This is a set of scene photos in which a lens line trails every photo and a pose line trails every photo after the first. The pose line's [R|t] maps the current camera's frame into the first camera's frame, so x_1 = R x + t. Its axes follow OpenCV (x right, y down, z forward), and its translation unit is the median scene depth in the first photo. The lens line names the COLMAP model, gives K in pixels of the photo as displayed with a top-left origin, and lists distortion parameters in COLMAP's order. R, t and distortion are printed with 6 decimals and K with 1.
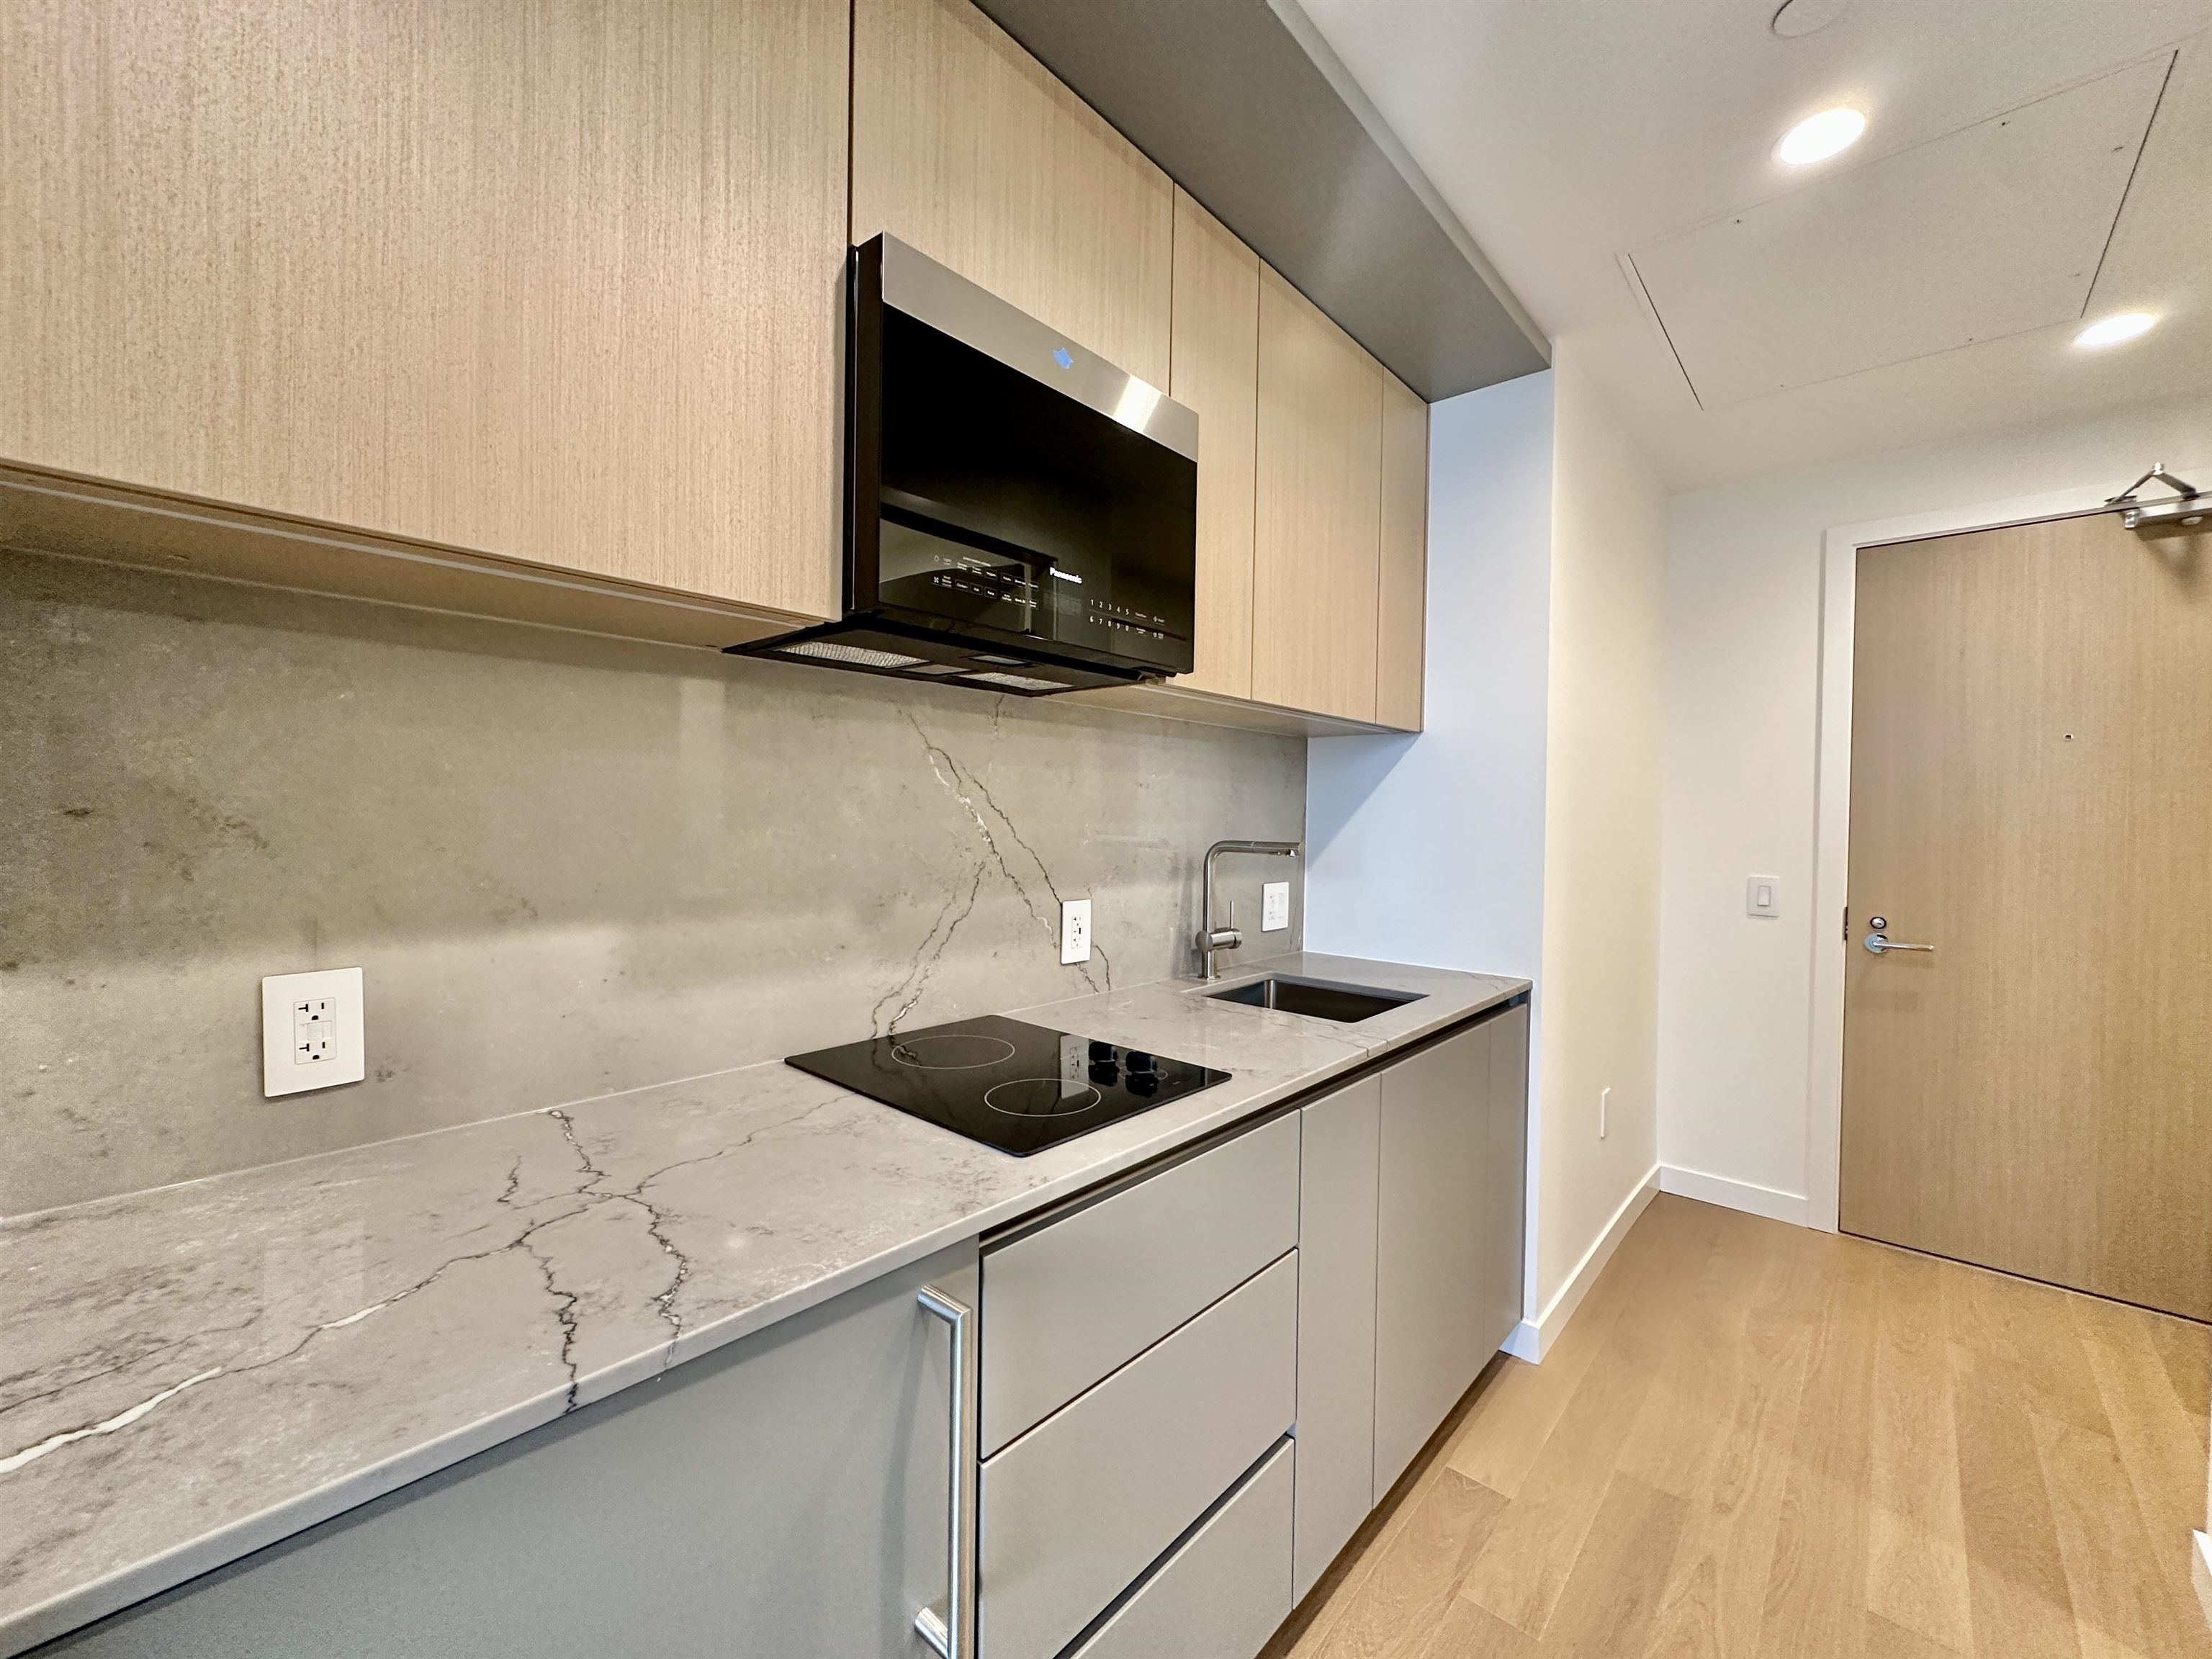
lens RADIAL K [[882.2, 0, 1116.2], [0, 882.2, 820.7], [0, 0, 1]] dist [0.003925, -0.000754]
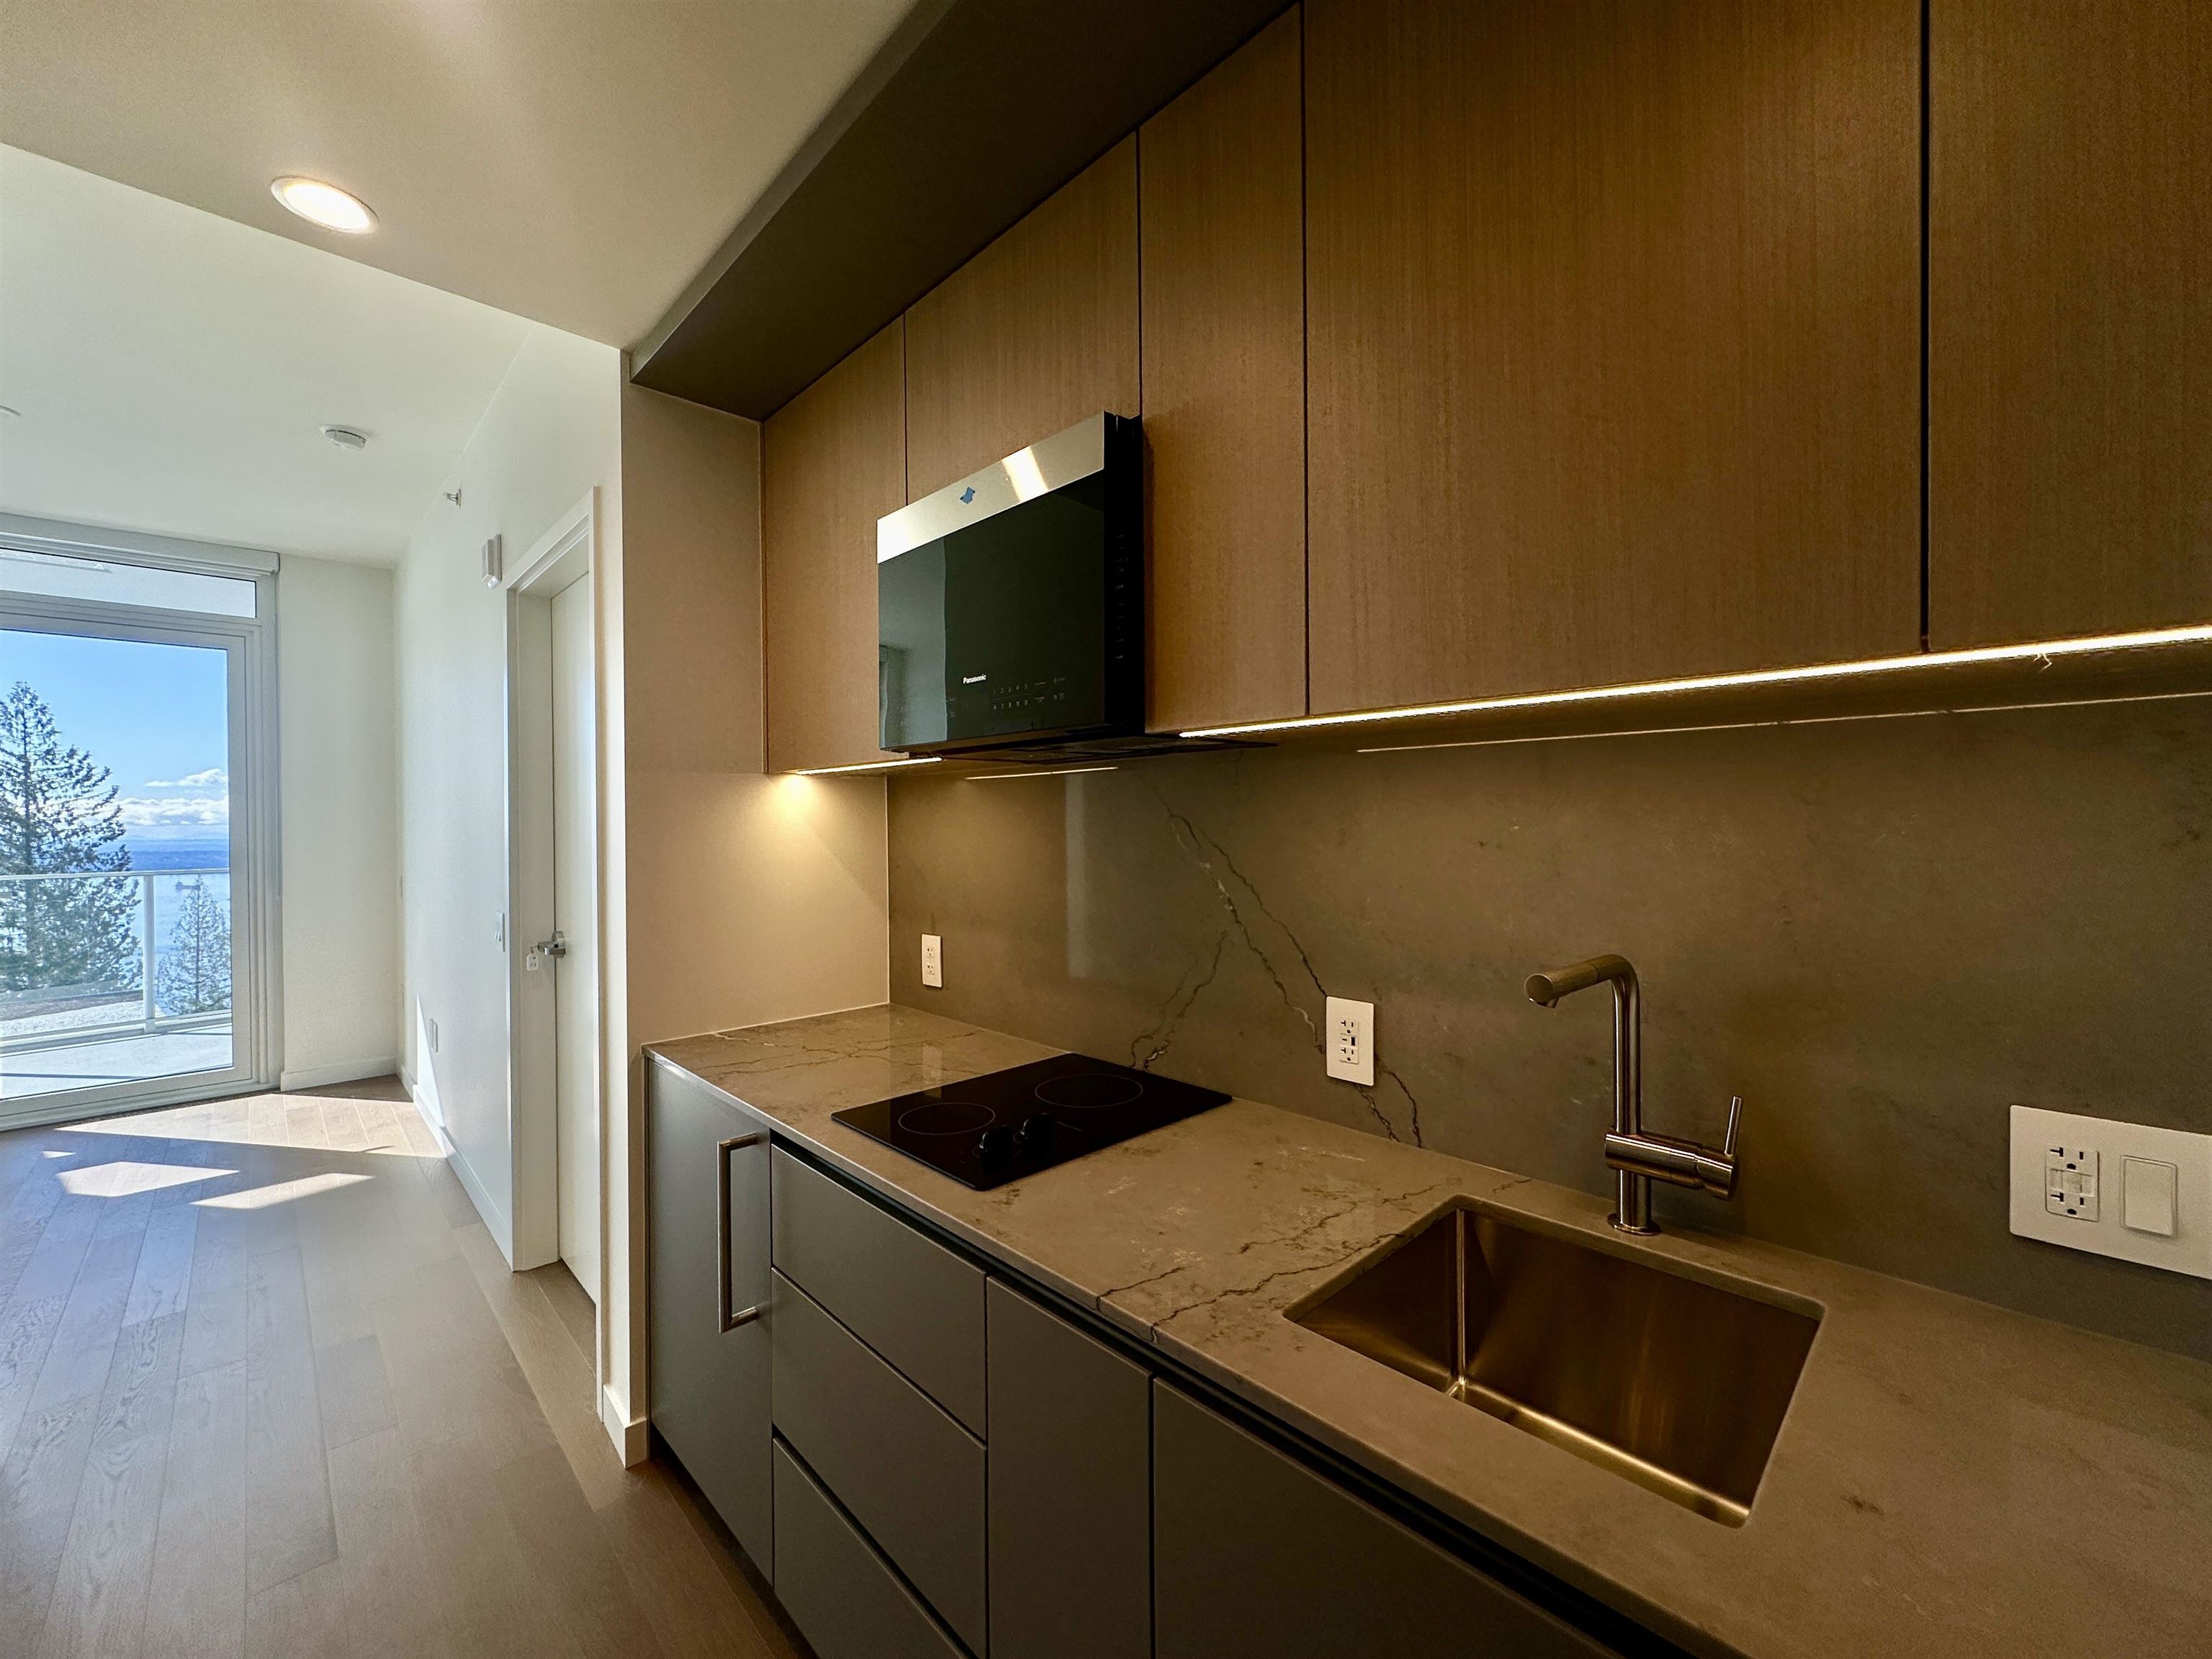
lens RADIAL K [[882.2, 0, 1104.5], [0, 882.2, 820.2], [0, 0, 1]] dist [0.003925, -0.000754]
pose [[-0.079082, -0.018682, -0.996693, 0.839788], [-0.001041, 0.999825, -0.018658, -0.056184], [0.996868, -0.000438, -0.079087, 0.984316]]
